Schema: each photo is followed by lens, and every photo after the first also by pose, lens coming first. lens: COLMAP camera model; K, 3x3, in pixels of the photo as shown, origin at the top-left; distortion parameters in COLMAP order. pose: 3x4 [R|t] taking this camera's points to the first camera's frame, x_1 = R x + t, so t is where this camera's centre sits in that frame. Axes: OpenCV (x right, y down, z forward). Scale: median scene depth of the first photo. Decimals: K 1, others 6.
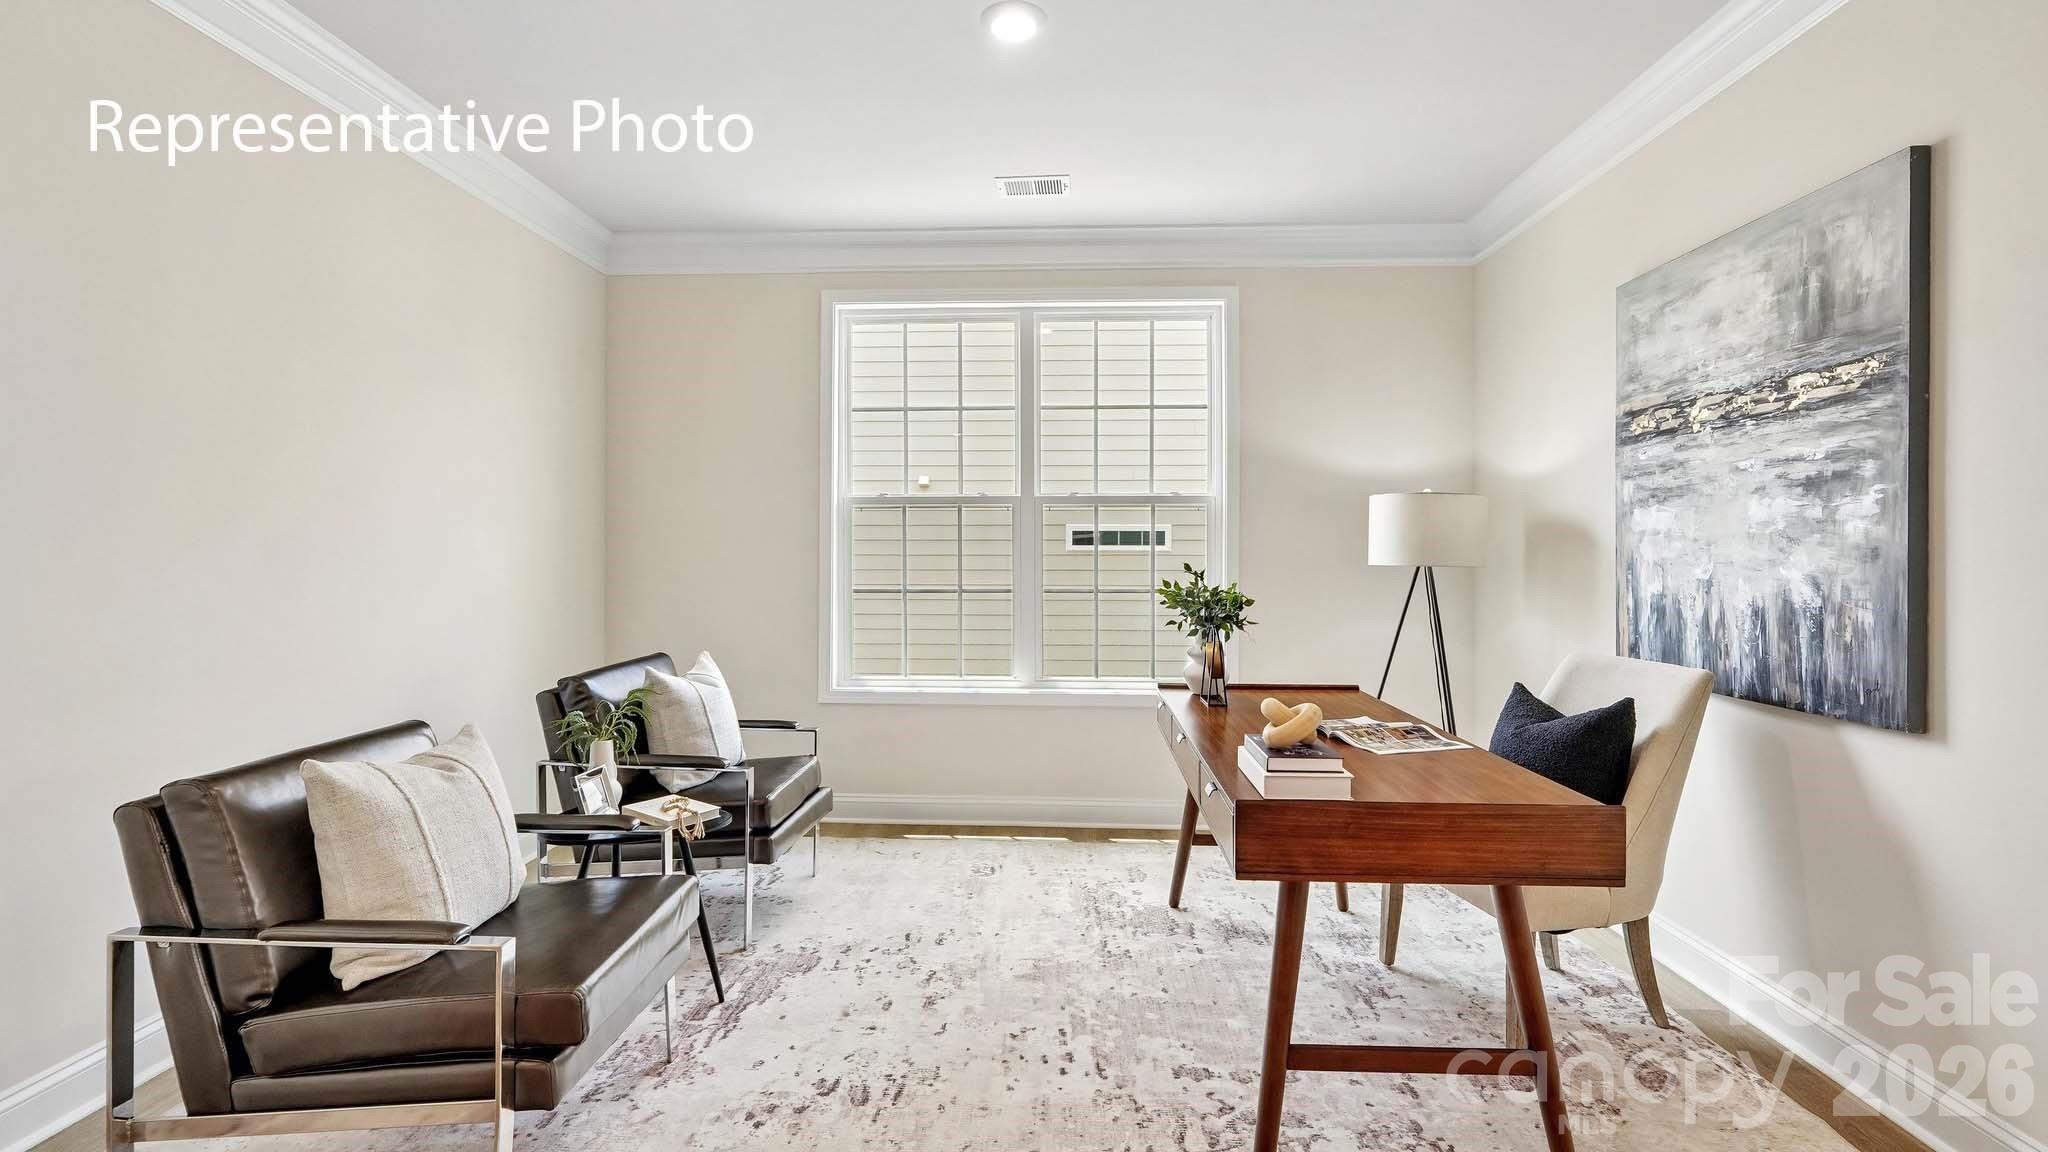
lens RADIAL K [[870.8, 0, 953.4], [0, 870.8, 549.5], [0, 0, 1]] dist [-0.010460, 0.003148]
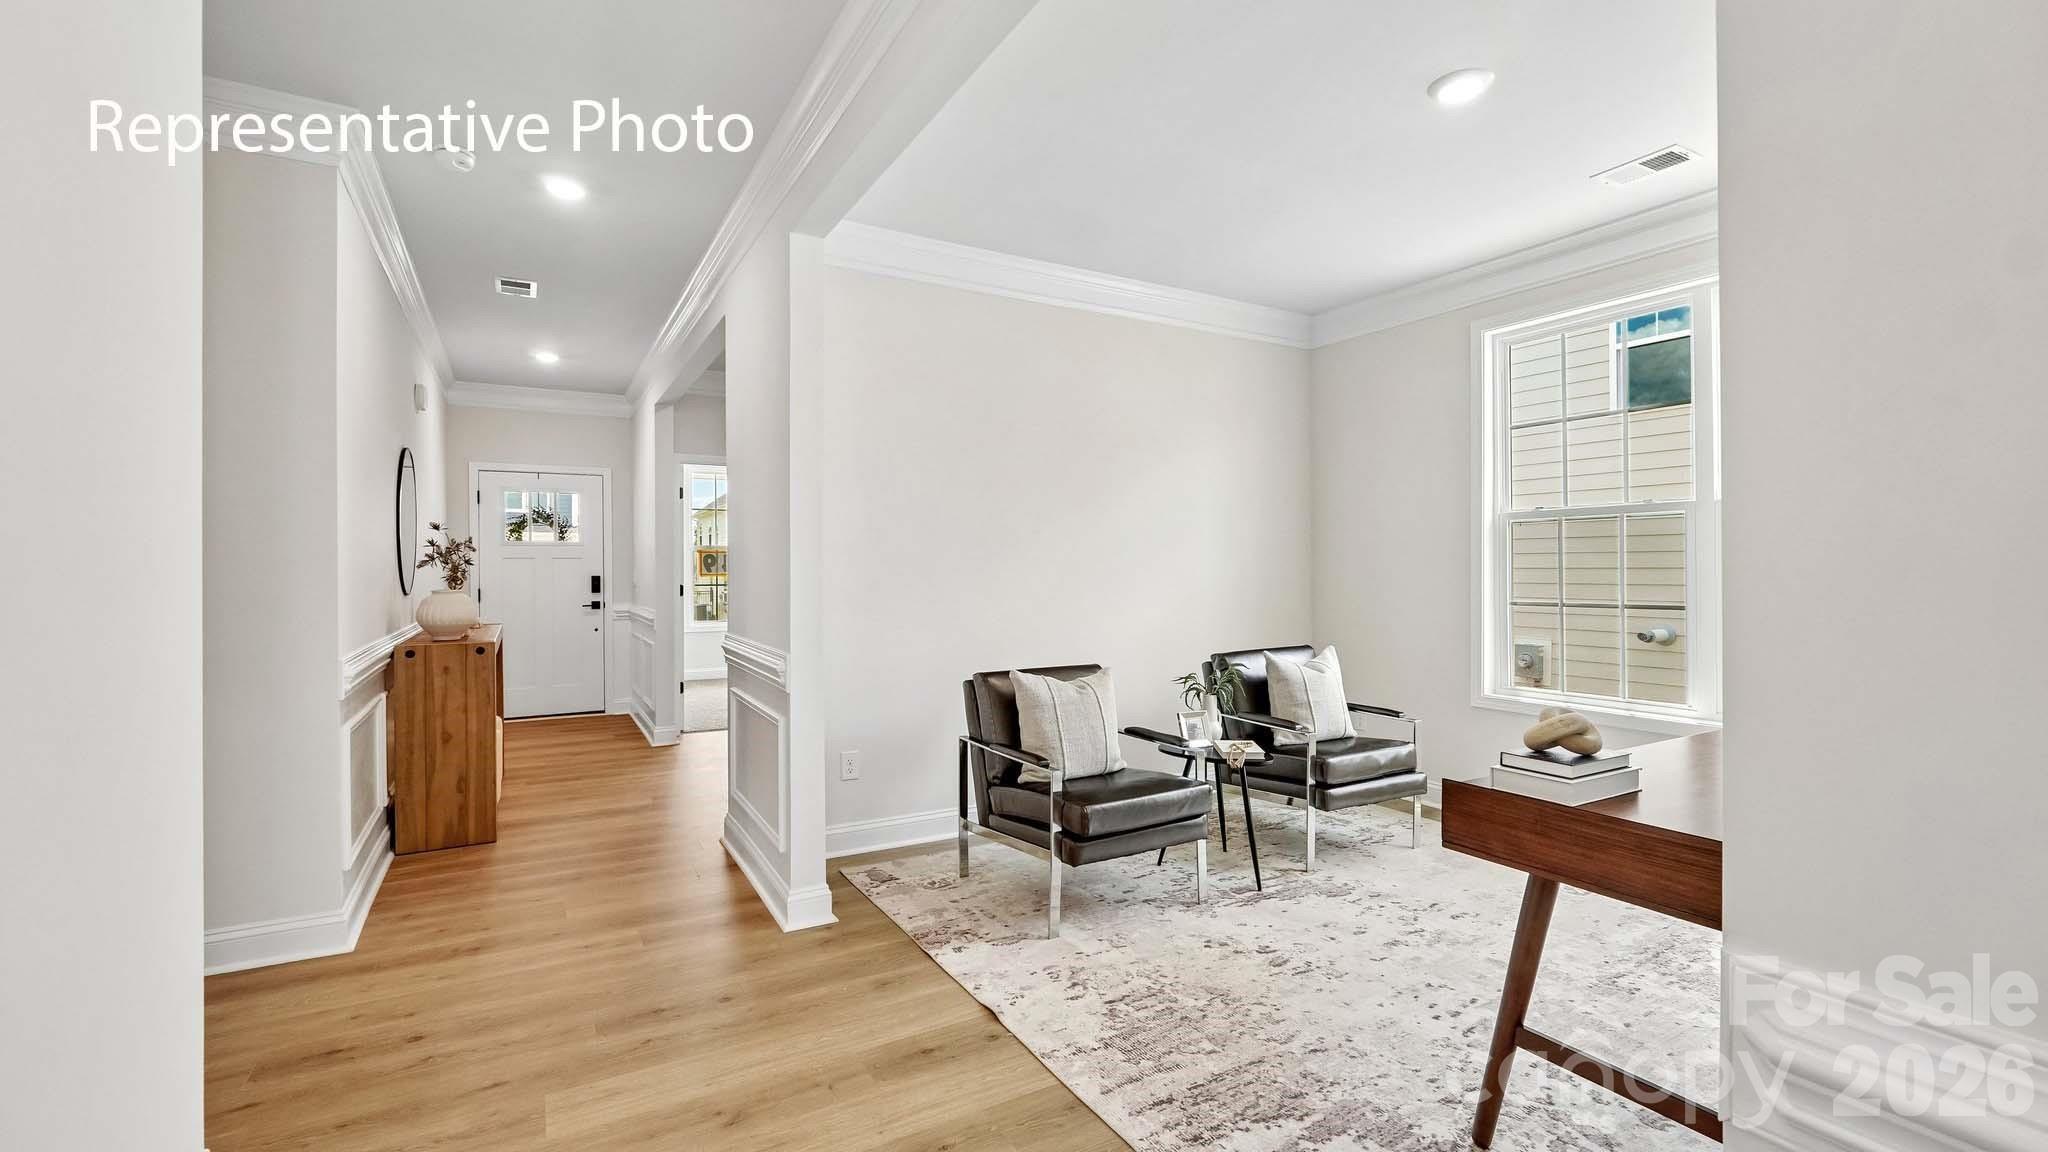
lens RADIAL K [[870.8, 0, 1027.5], [0, 870.8, 567.6], [0, 0, 1]] dist [-0.010460, 0.003148]
pose [[0.544615, -0.004681, -0.838673, 0.715546], [0.007826, 0.999969, -0.000499, 0.001492], [0.838649, -0.006292, 0.544635, -0.068082]]
